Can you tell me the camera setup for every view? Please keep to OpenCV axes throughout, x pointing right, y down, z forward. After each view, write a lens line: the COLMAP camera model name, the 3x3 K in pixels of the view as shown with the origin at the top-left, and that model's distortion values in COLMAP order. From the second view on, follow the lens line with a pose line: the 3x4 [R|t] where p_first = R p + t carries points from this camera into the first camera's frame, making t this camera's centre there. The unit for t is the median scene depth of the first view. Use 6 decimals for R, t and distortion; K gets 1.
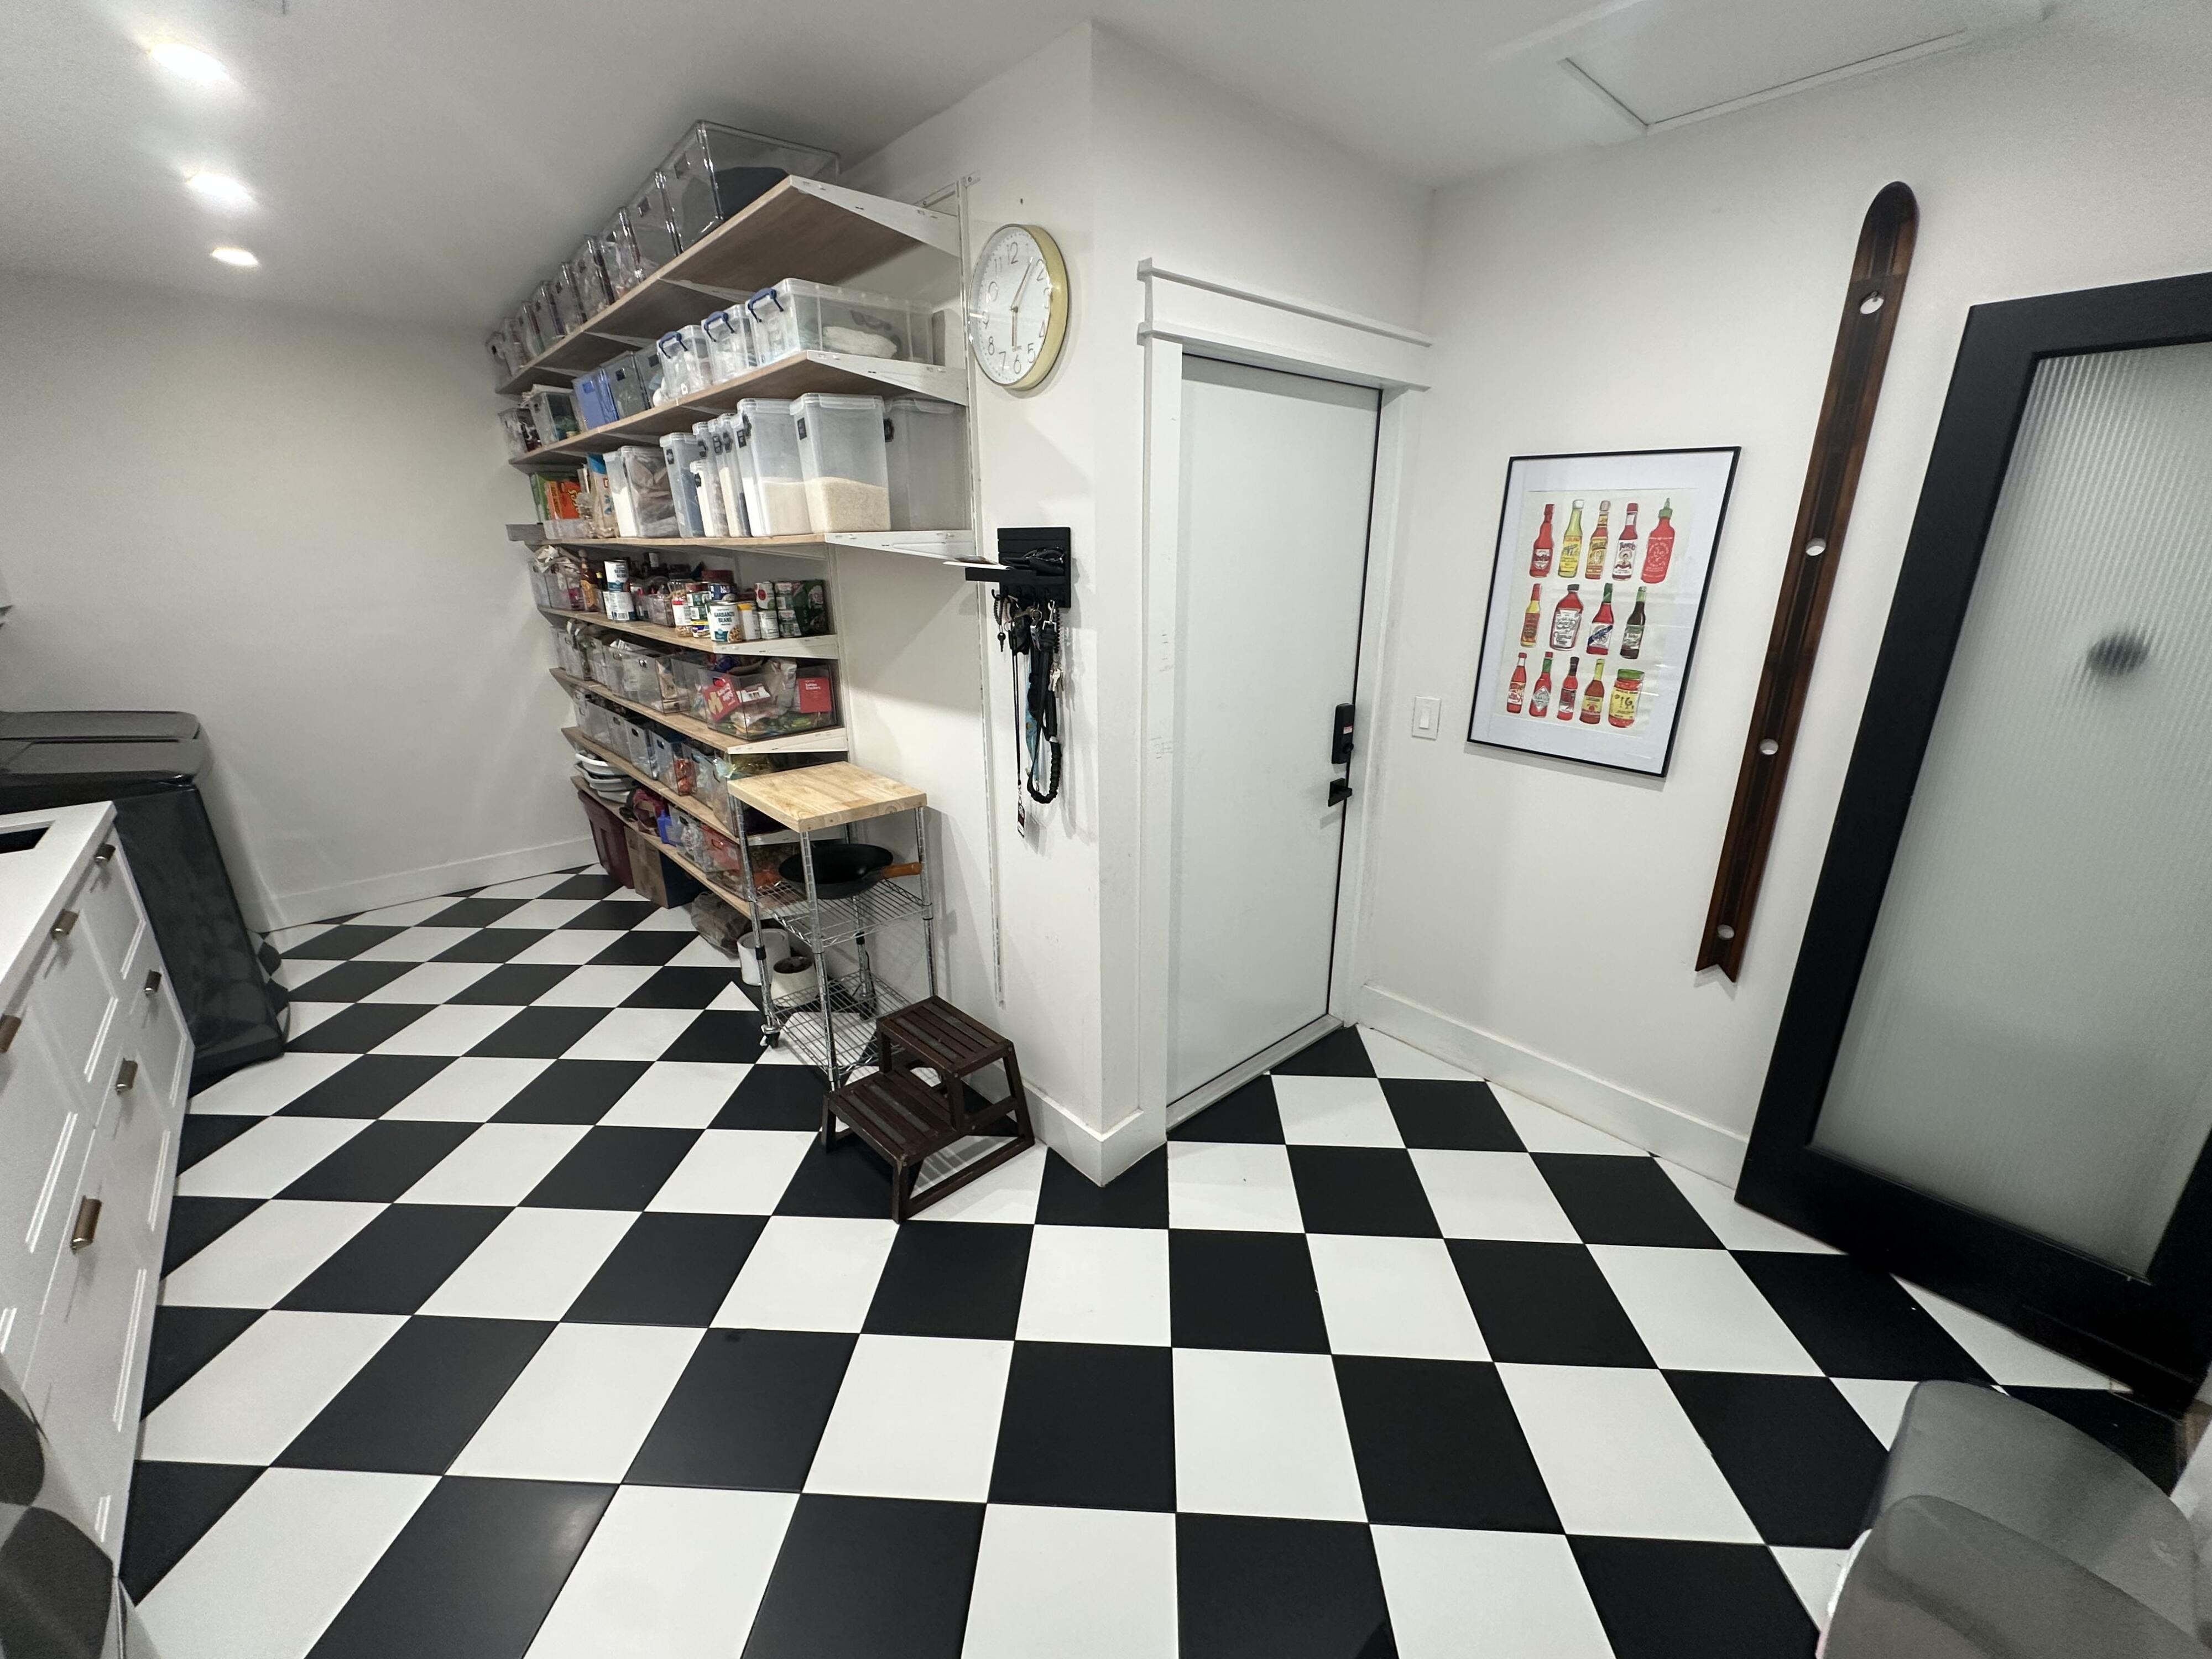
lens RADIAL K [[876.3, 0, 1106.0], [0, 876.3, 829.5], [0, 0, 1]] dist [-0.001690, 0.000461]
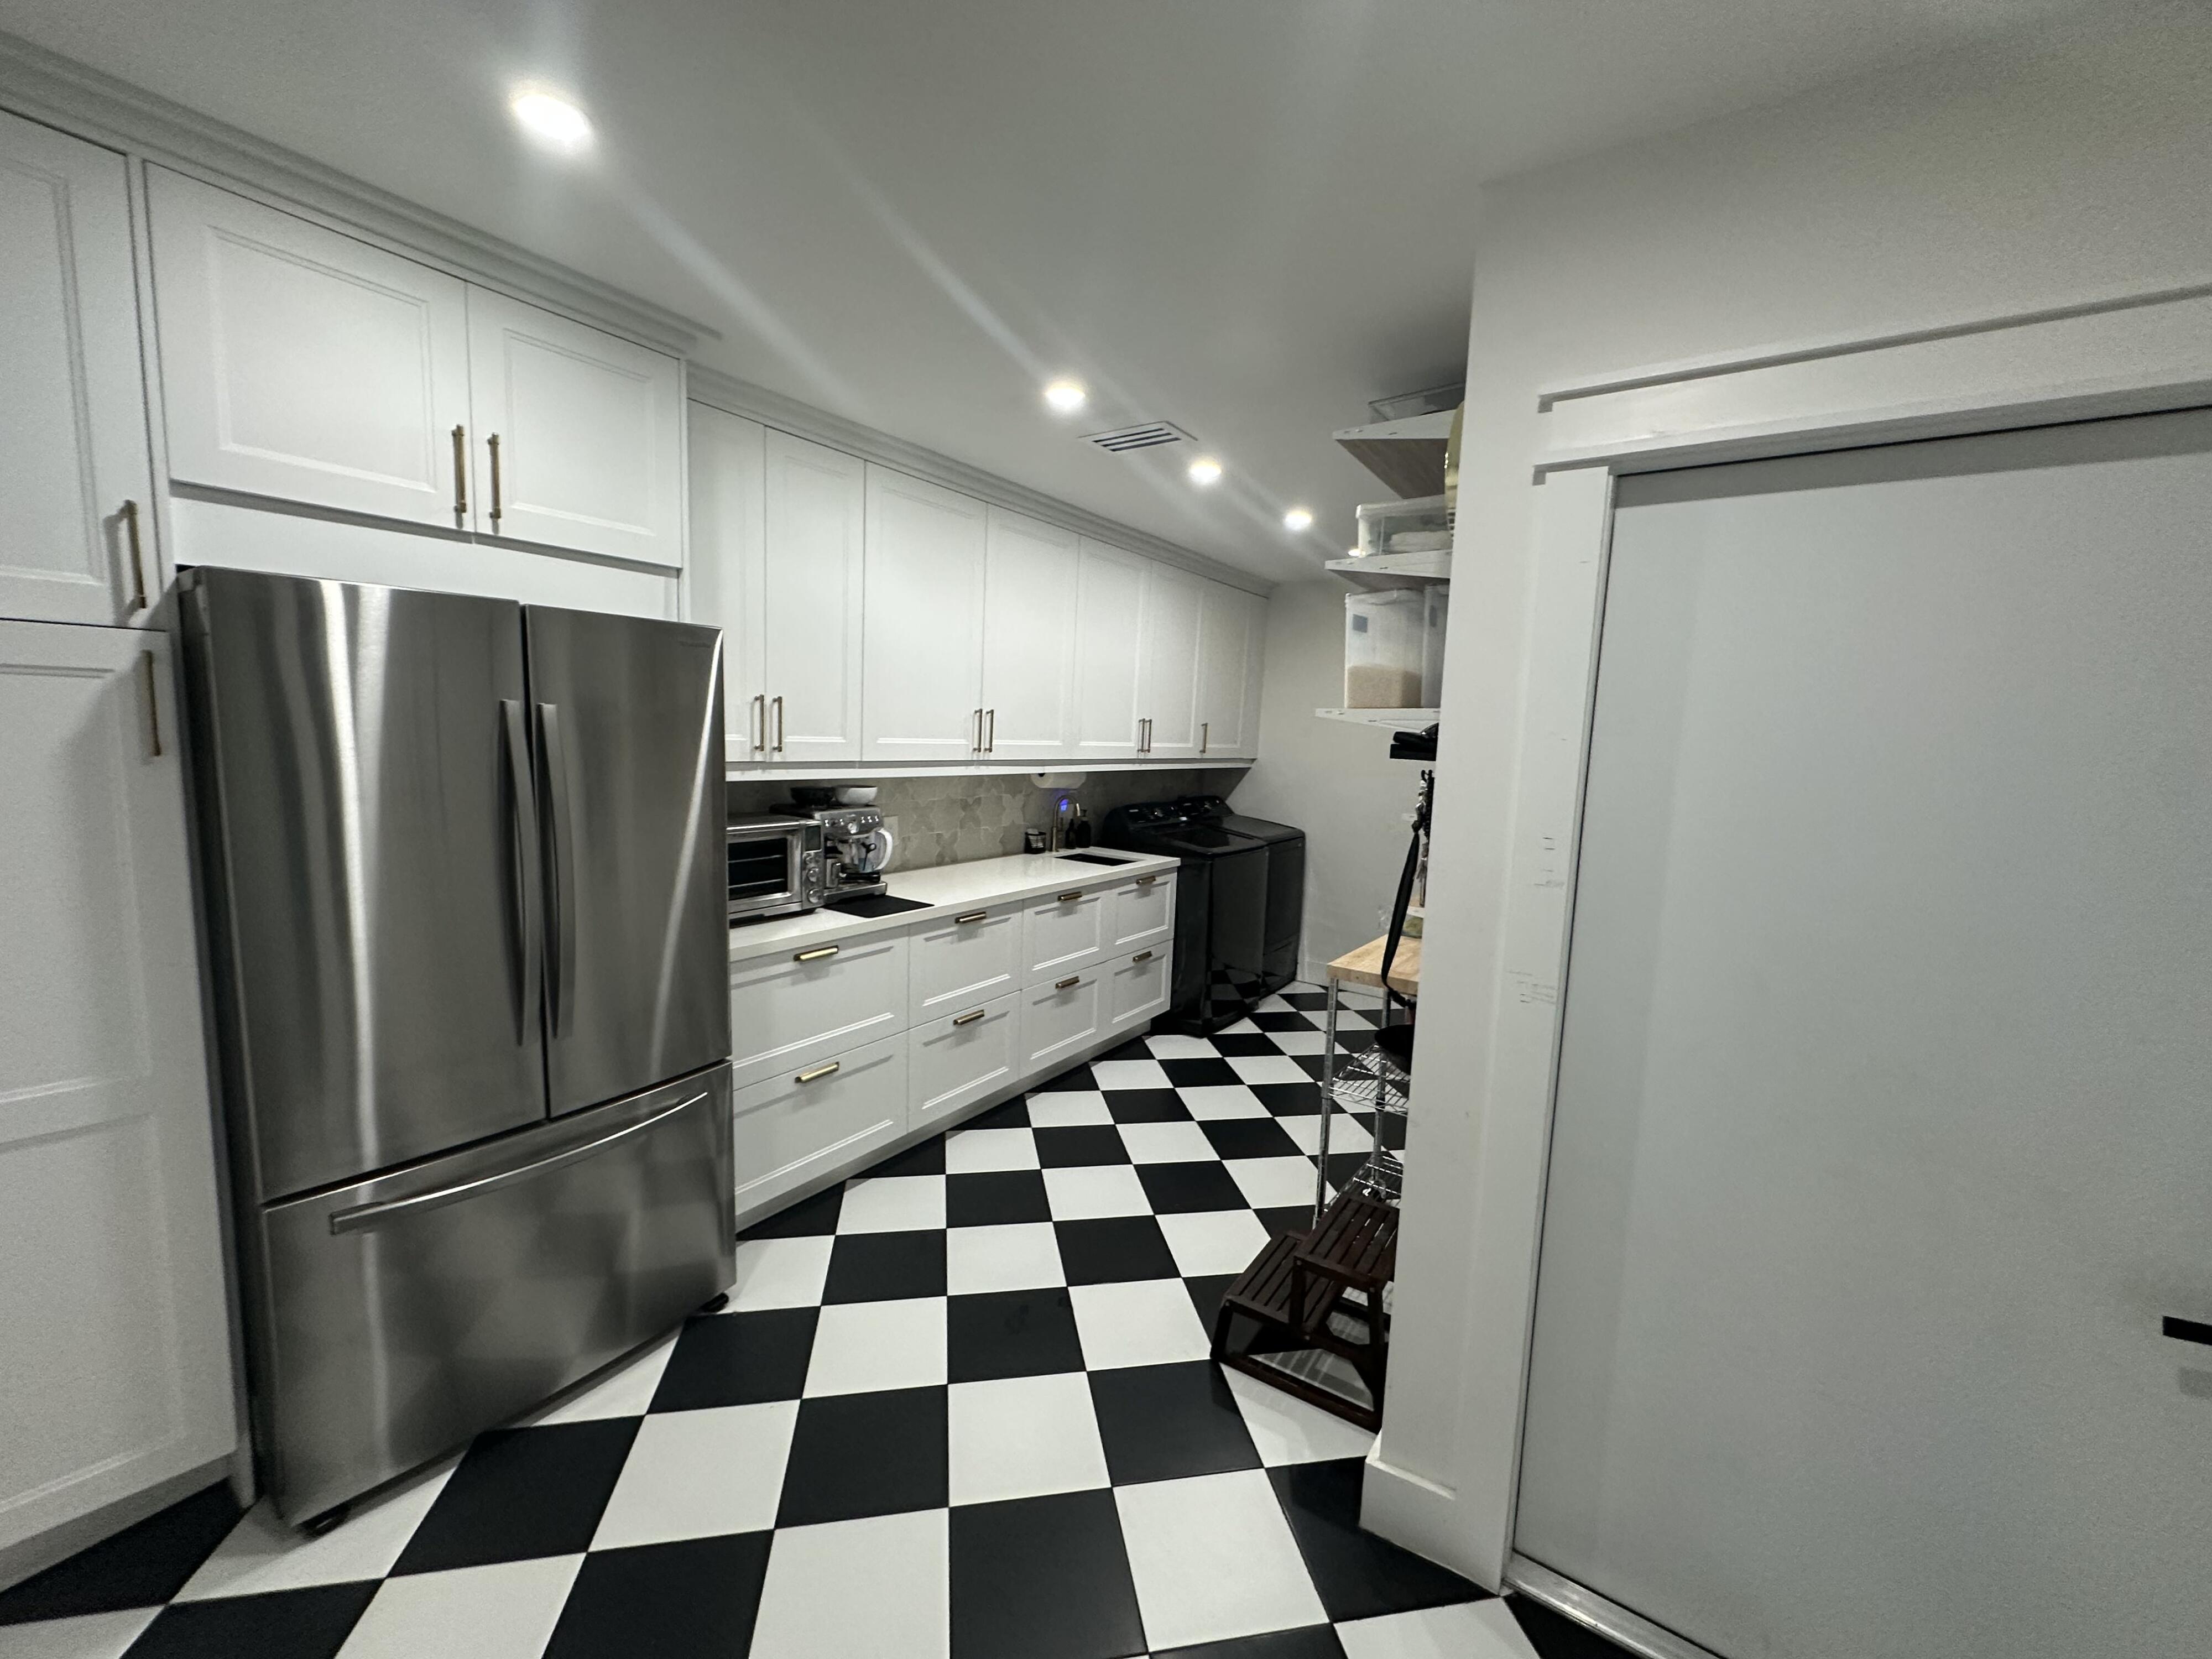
lens RADIAL K [[876.3, 0, 1106.0], [0, 876.3, 829.5], [0, 0, 1]] dist [-0.001690, 0.000461]
pose [[0.231432, 0.121979, -0.965174, 0.600384], [-0.340249, 0.939601, 0.037162, -0.112264], [0.911411, 0.319799, 0.258957, 0.407253]]
